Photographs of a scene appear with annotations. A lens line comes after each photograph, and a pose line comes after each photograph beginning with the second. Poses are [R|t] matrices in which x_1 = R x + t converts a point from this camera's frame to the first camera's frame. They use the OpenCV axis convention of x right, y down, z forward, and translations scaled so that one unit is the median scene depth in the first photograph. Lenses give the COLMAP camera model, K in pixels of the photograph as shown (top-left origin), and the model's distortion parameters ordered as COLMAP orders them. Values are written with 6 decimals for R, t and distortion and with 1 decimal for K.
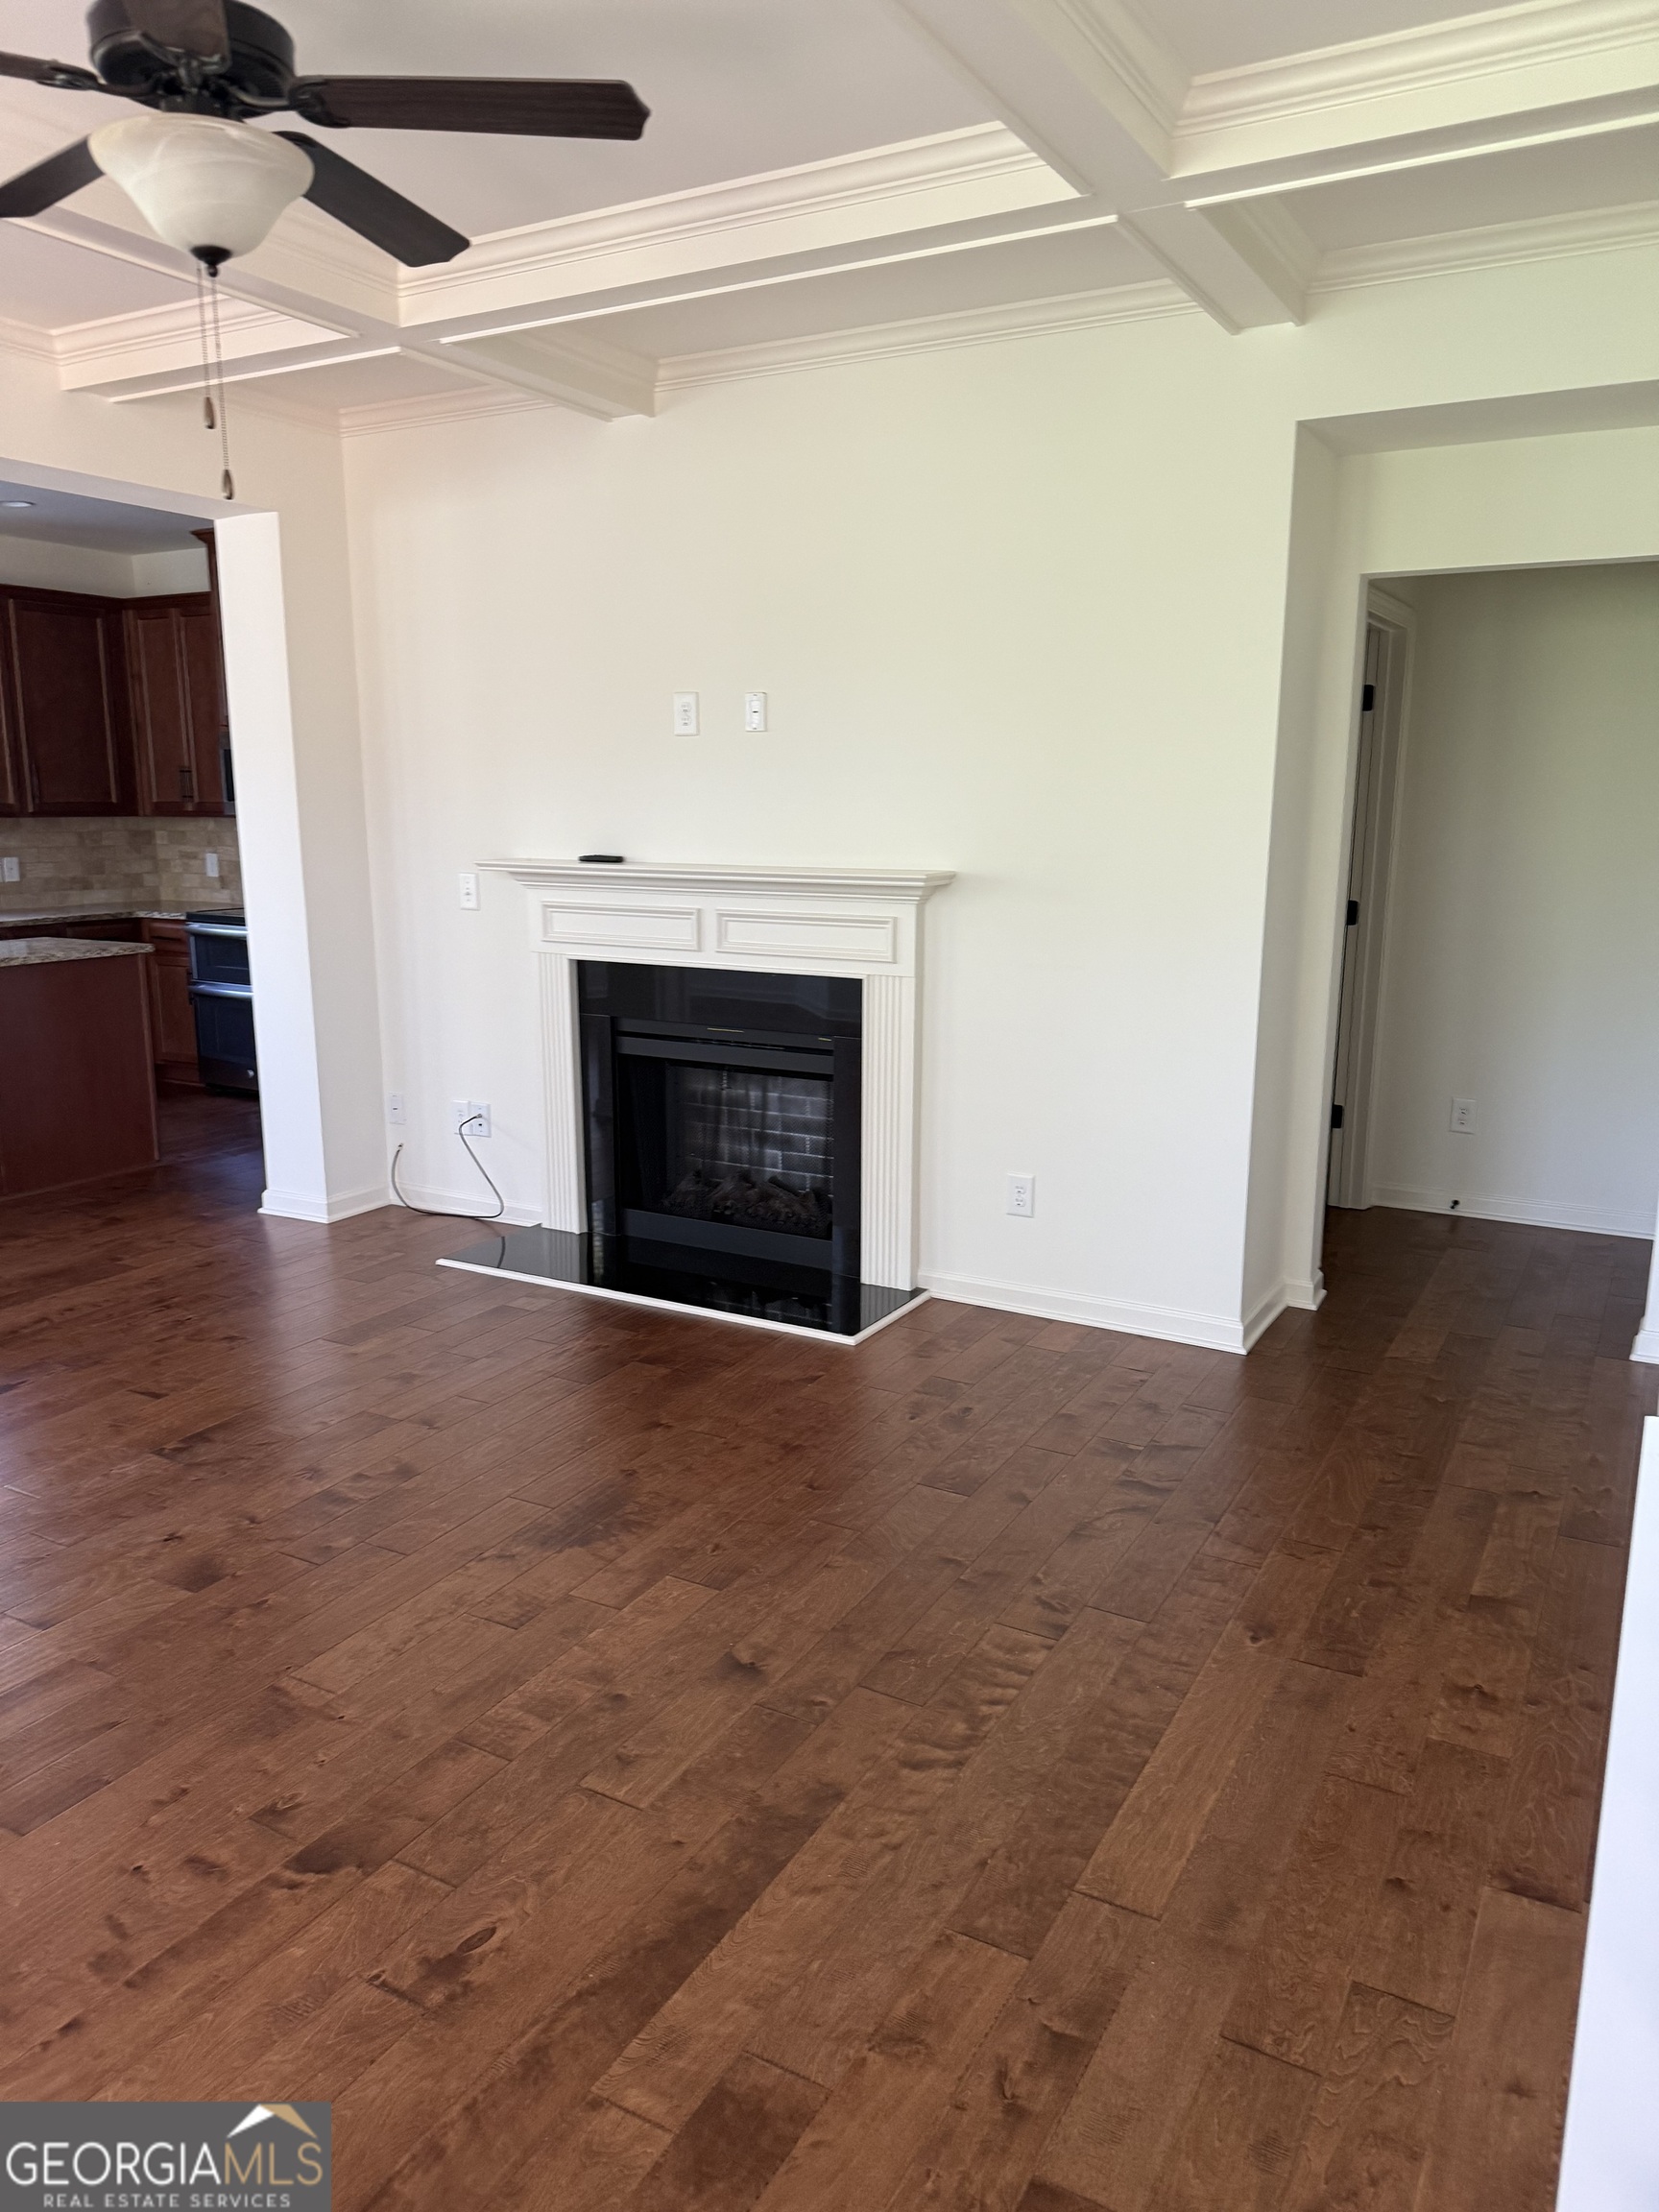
lens RADIAL K [[1559.3, 0, 838.6], [0, 1559.3, 1132.6], [0, 0, 1]] dist [0.093313, -0.136406]
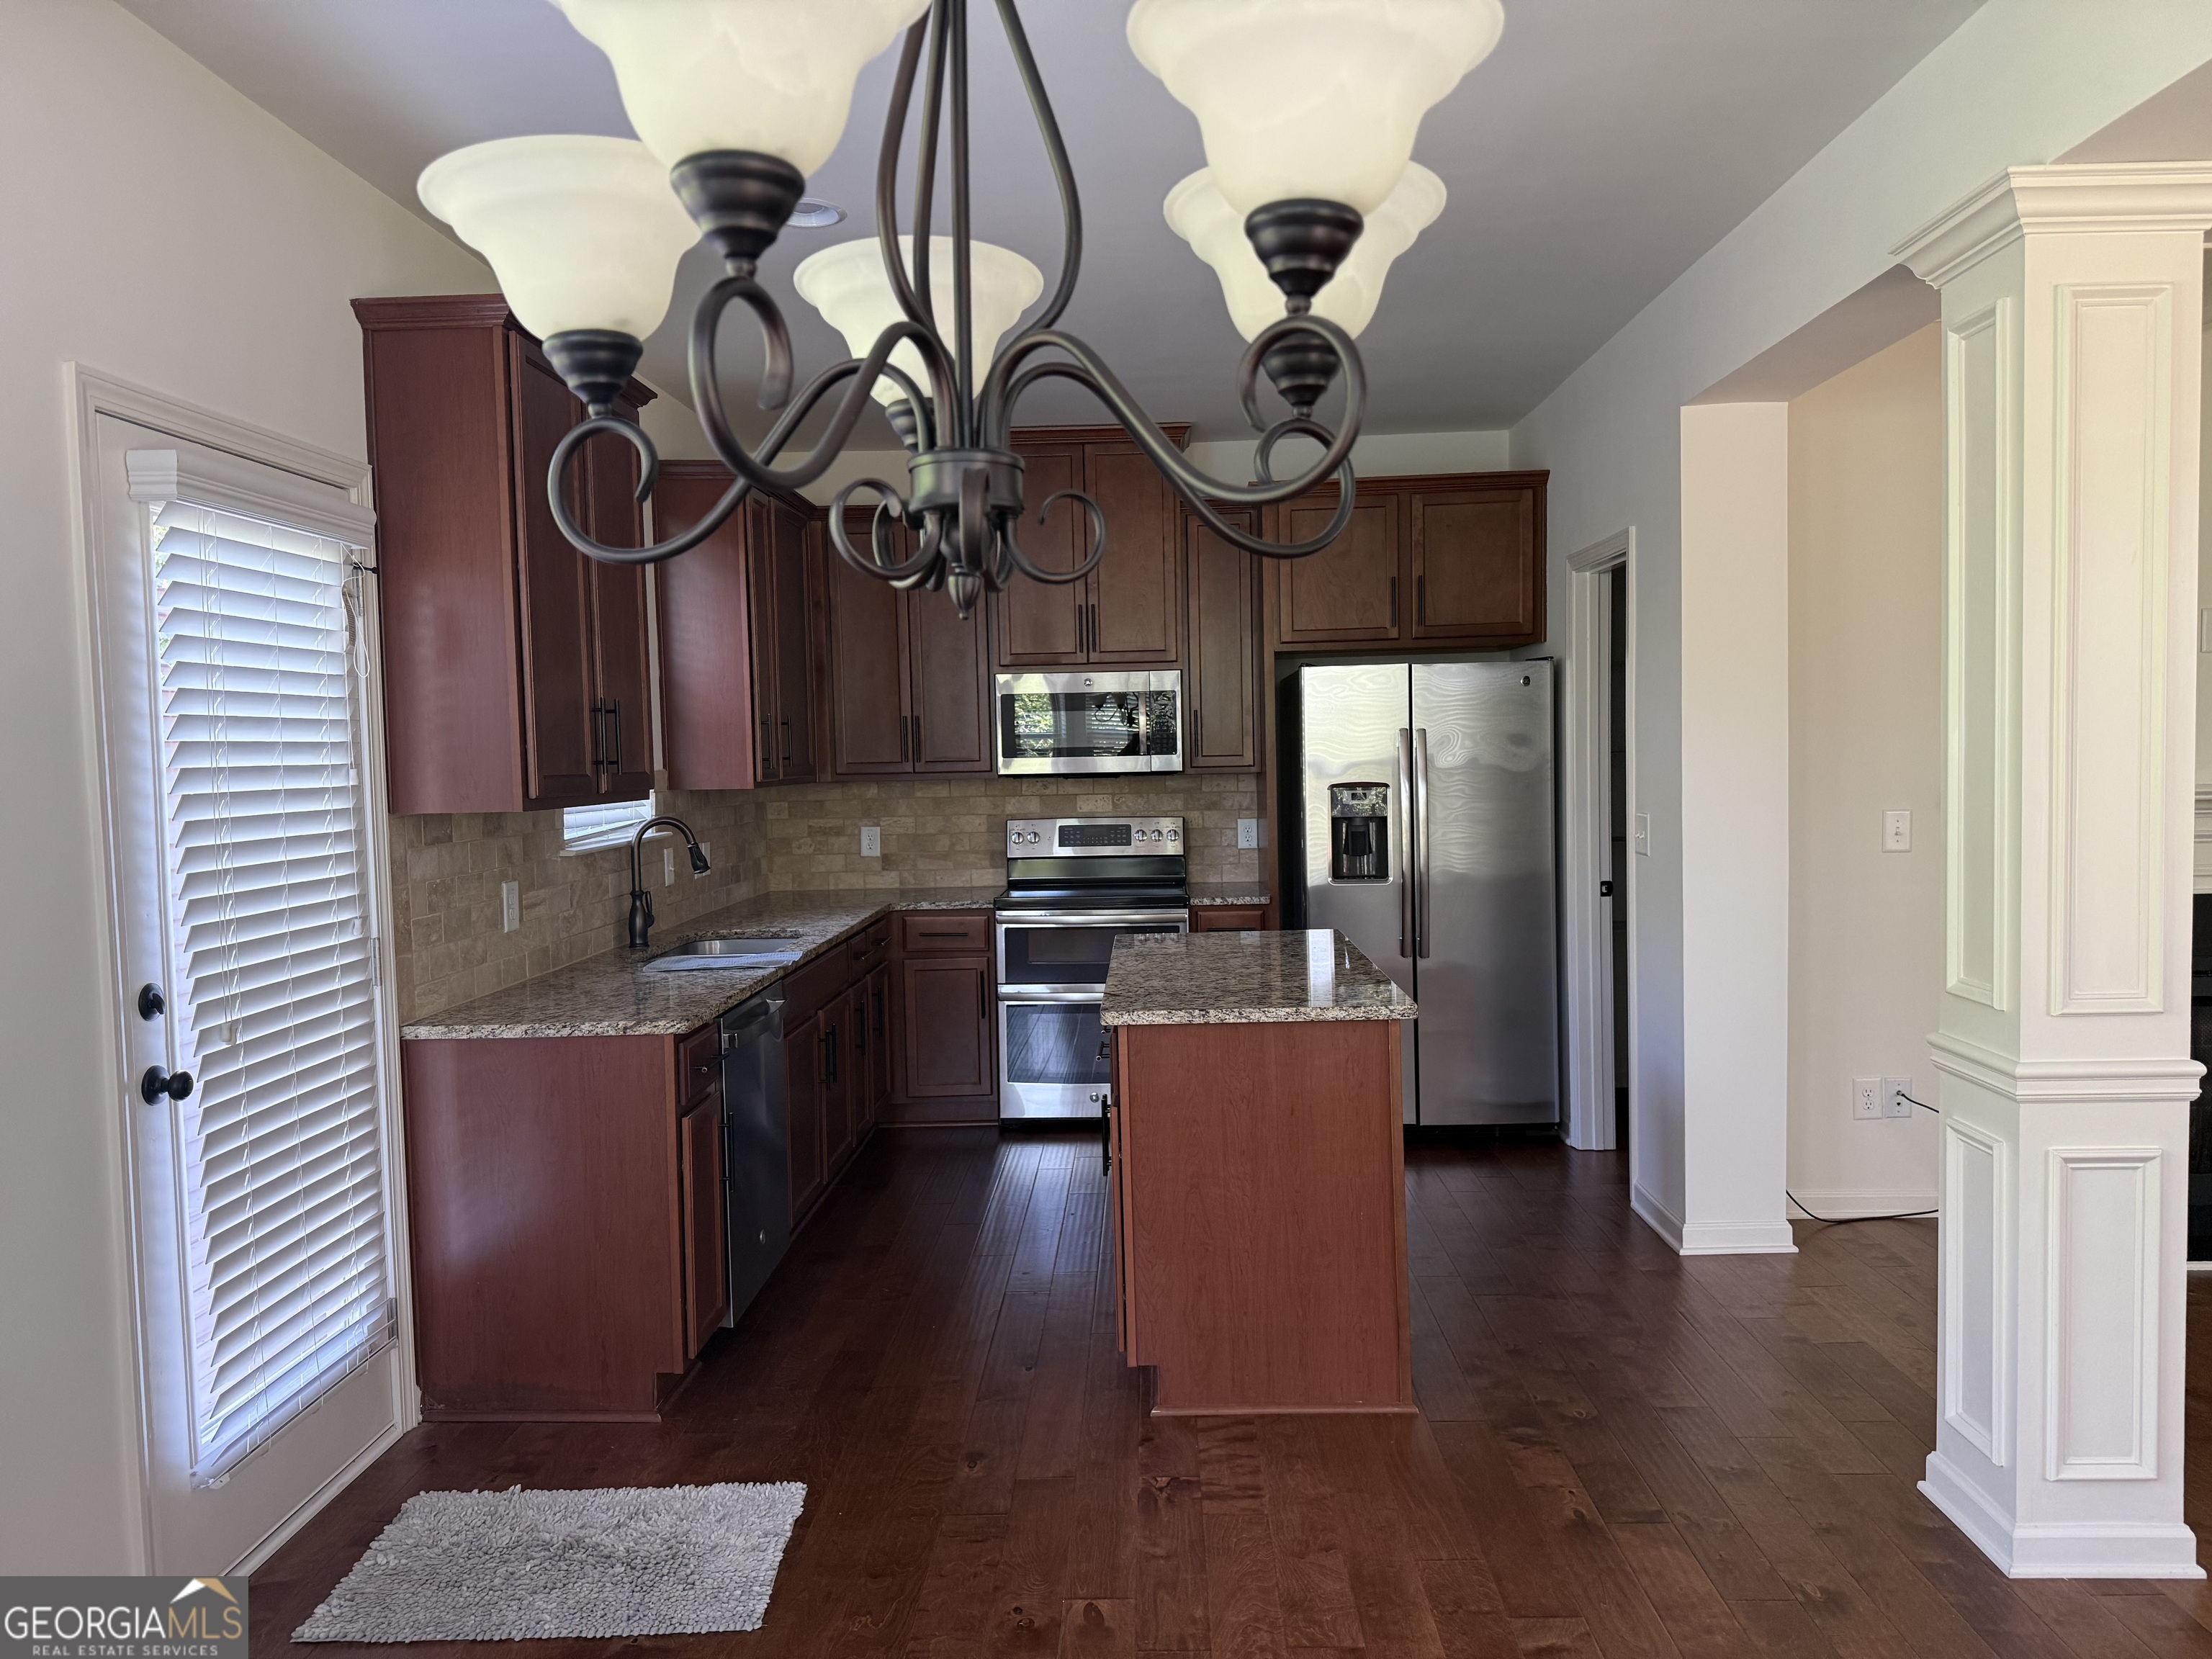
lens RADIAL K [[1531.0, 0, 1124.0], [0, 1531.0, 839.3], [0, 0, 1]] dist [0.098358, -0.126606]
pose [[0.883460, -0.047157, 0.466128, -1.075769], [0.121878, 0.983800, -0.131469, -0.093483], [-0.452377, 0.172959, 0.874895, 0.470088]]
